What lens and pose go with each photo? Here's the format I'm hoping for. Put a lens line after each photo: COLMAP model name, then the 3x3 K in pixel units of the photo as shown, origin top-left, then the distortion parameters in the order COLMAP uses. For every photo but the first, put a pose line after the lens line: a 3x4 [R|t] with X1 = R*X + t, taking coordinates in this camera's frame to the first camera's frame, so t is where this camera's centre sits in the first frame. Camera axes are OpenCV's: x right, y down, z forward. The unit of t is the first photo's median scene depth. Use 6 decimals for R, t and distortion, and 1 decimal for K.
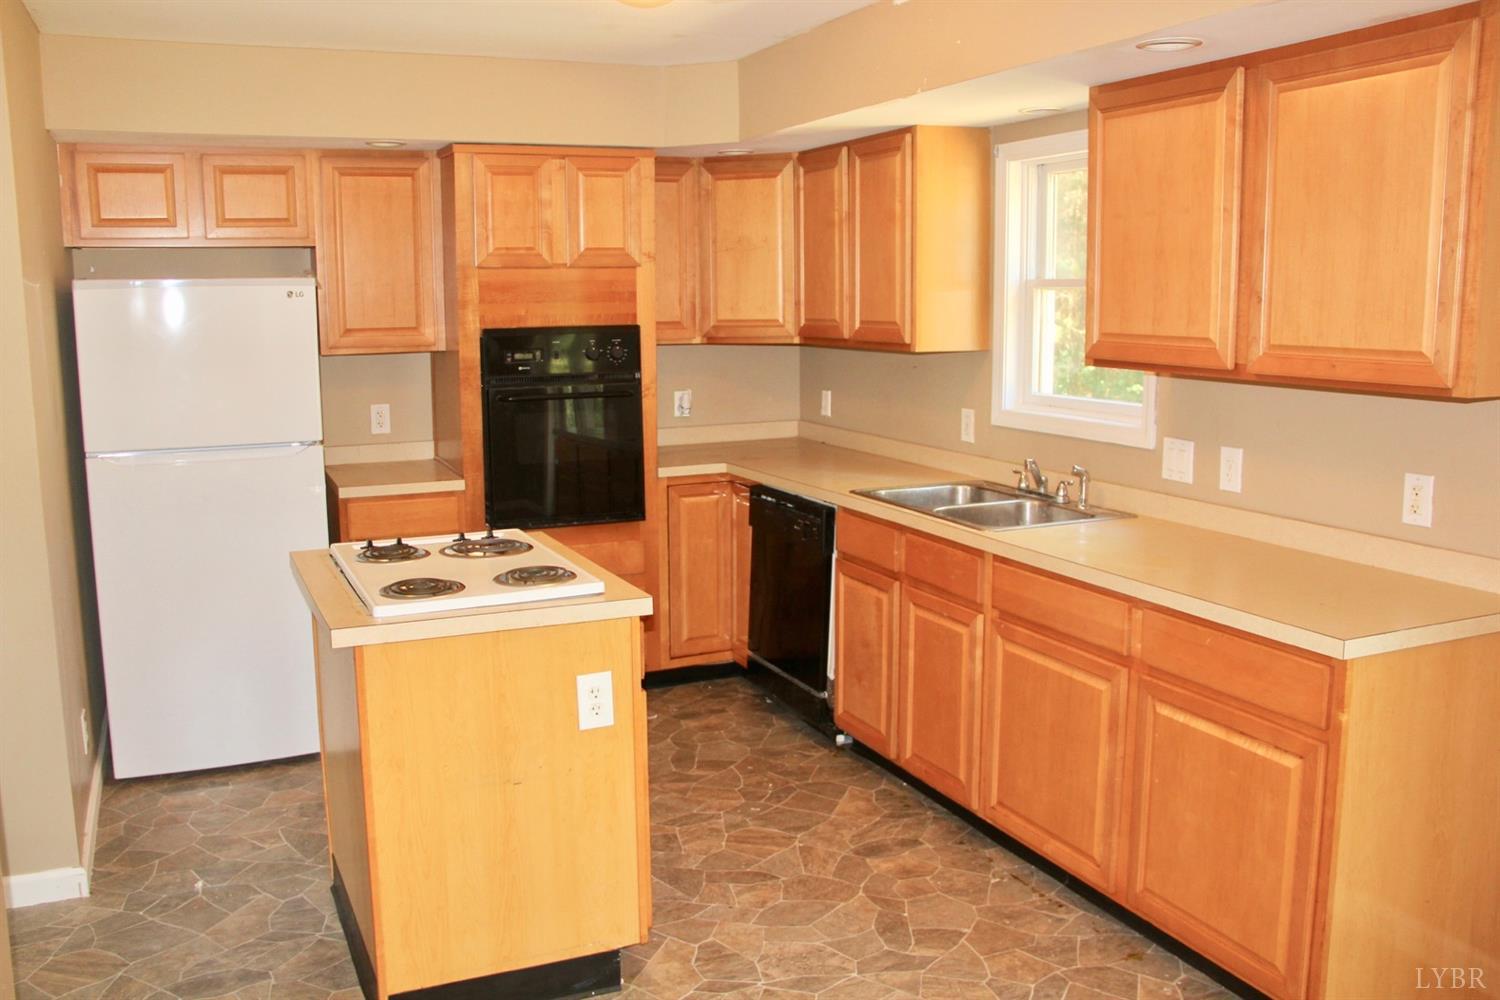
lens RADIAL K [[1297.9, 0, 746.9], [0, 1297.9, 497.7], [0, 0, 1]] dist [-0.155467, 0.132305]
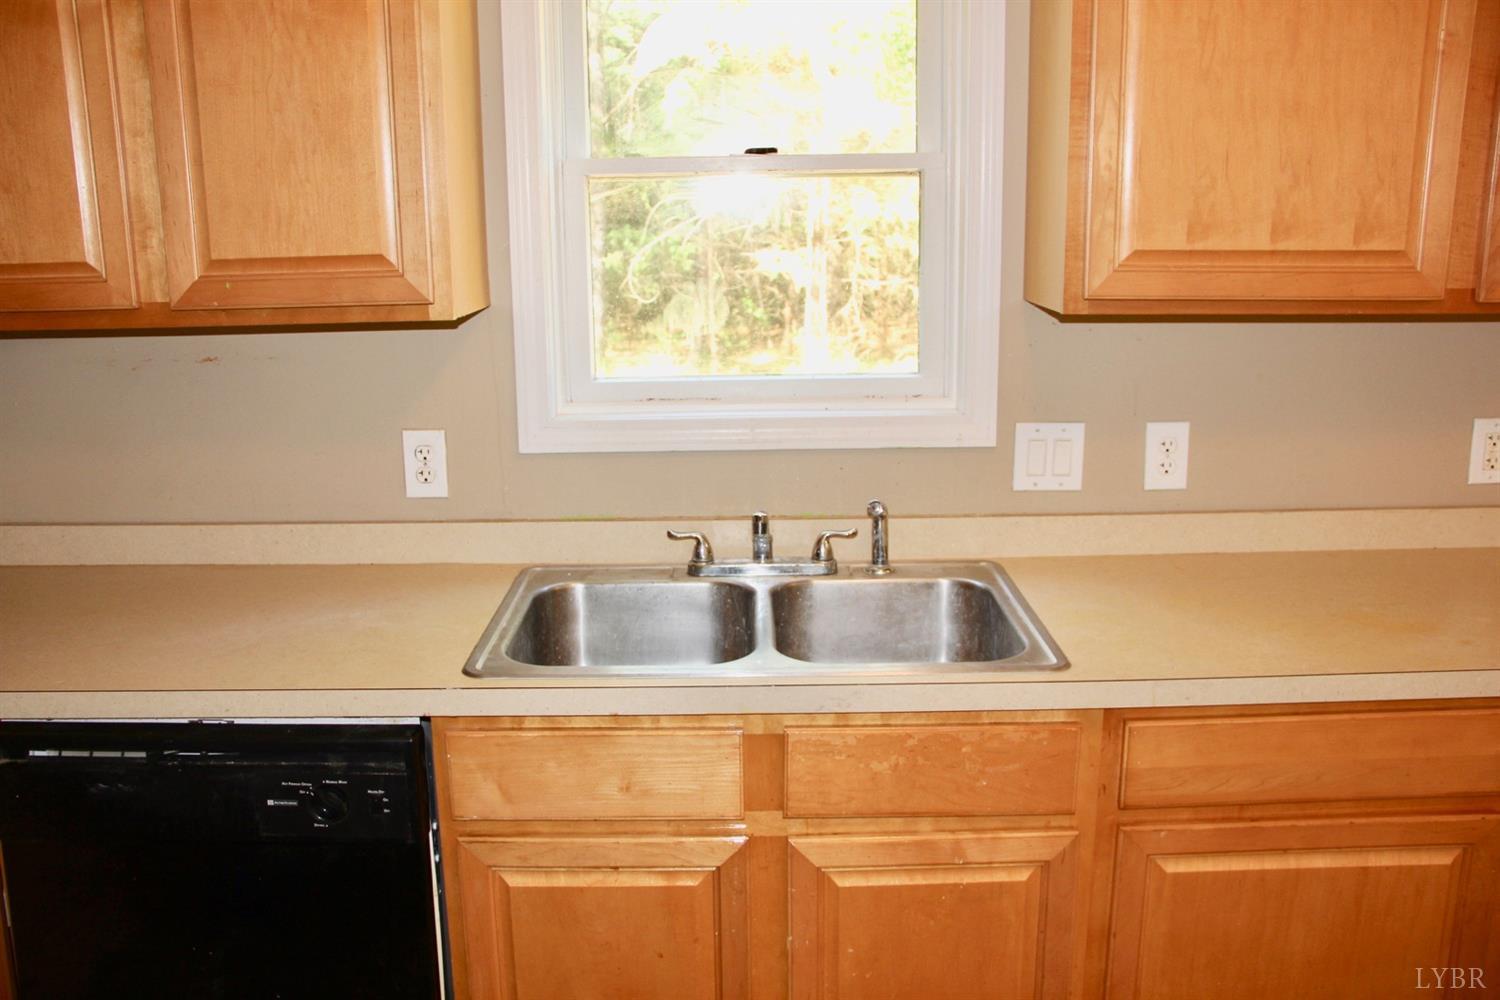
lens RADIAL K [[1297.9, 0, 750.1], [0, 1297.9, 500.2], [0, 0, 1]] dist [-0.155467, 0.132305]
pose [[0.396429, -0.217692, 0.891882, -0.218166], [0.147031, 0.973995, 0.172381, -0.107261], [-0.906215, 0.062797, 0.418127, 0.680118]]
